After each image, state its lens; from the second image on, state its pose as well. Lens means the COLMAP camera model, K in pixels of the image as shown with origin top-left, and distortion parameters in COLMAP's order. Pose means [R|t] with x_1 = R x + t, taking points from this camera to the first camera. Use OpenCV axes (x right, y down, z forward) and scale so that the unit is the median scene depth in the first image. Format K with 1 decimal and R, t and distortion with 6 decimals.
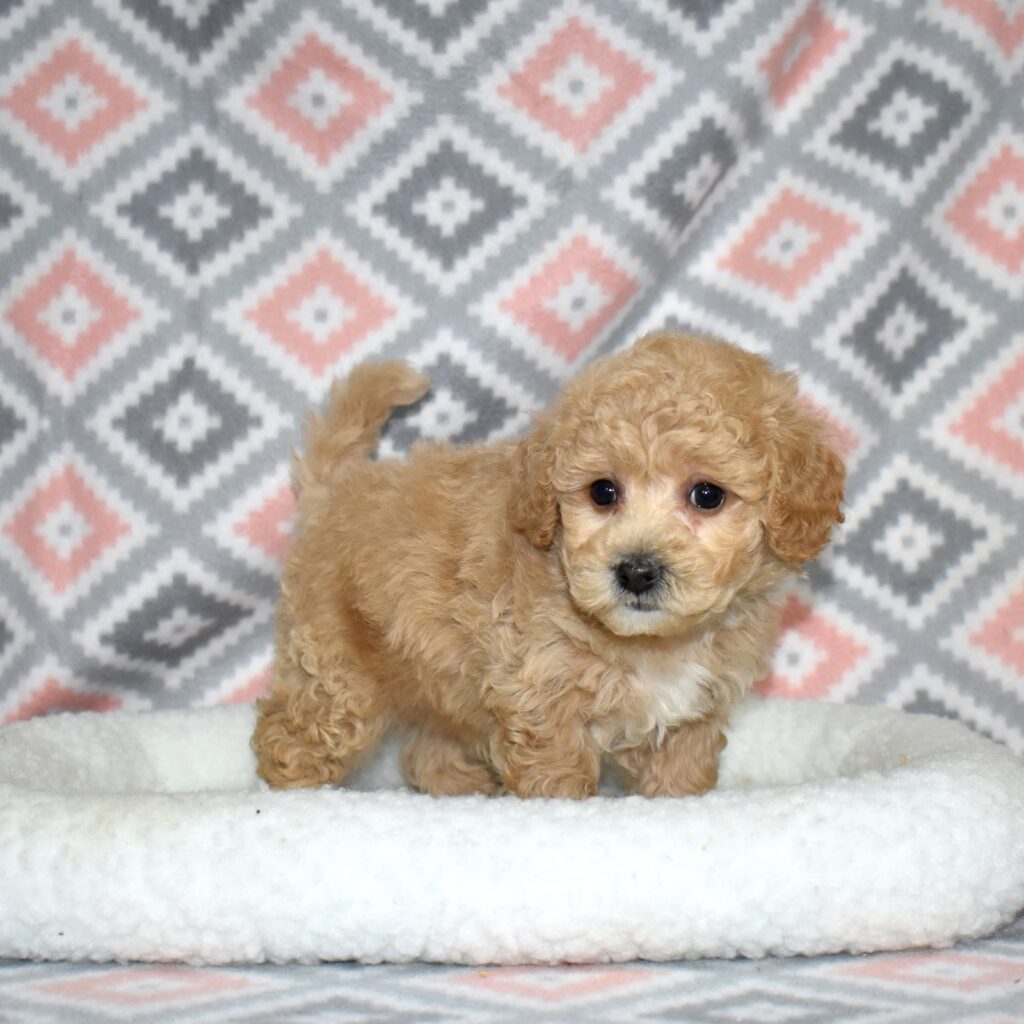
lens RADIAL K [[1634.3, 0, 512.0], [0, 1634.3, 512.0], [0, 0, 1]] dist [-0.488639, 0.064684]
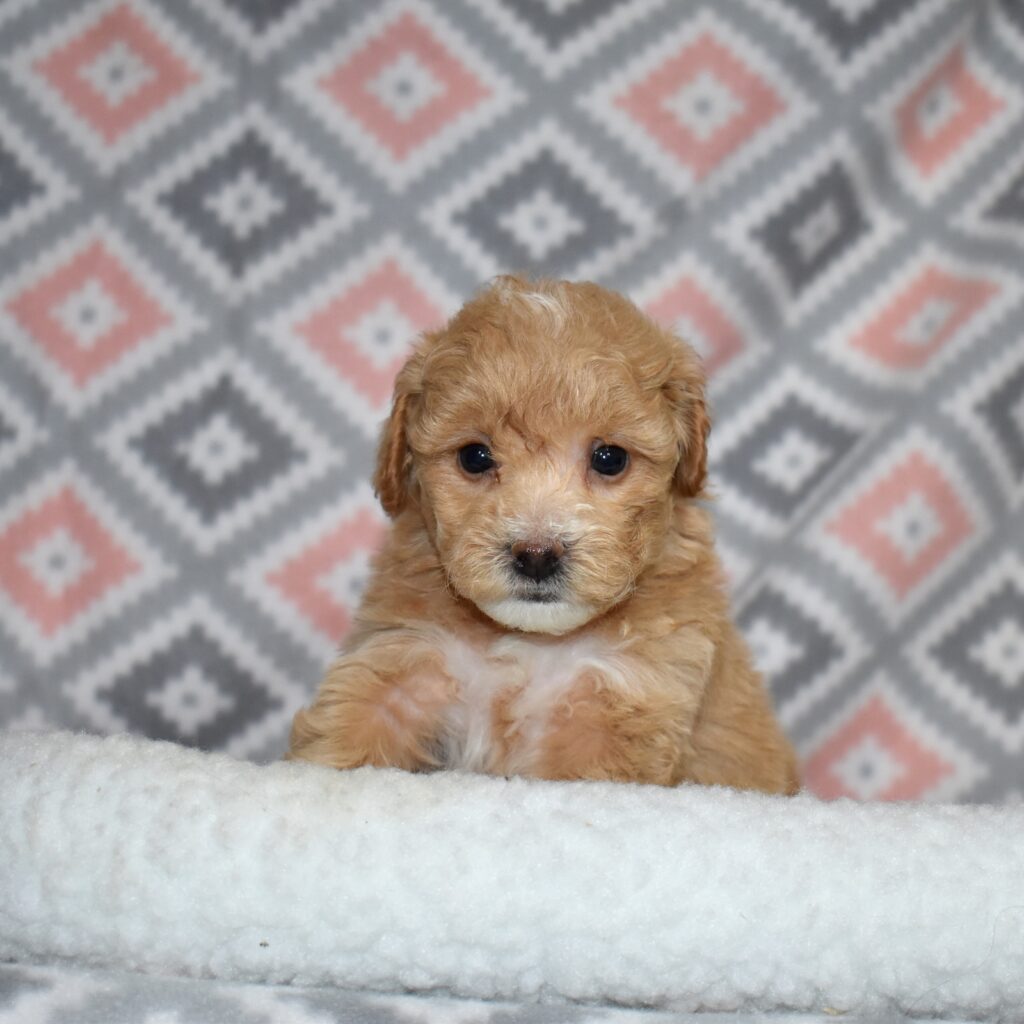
lens RADIAL K [[2711.7, 0, 512.0], [0, 2711.7, 512.0], [0, 0, 1]] dist [0.020685, -10.271482]
pose [[0.996832, 0.076860, -0.020466, -0.013521], [-0.077043, 0.996993, -0.008315, -0.022992], [0.019766, 0.009866, 0.999756, -0.458490]]
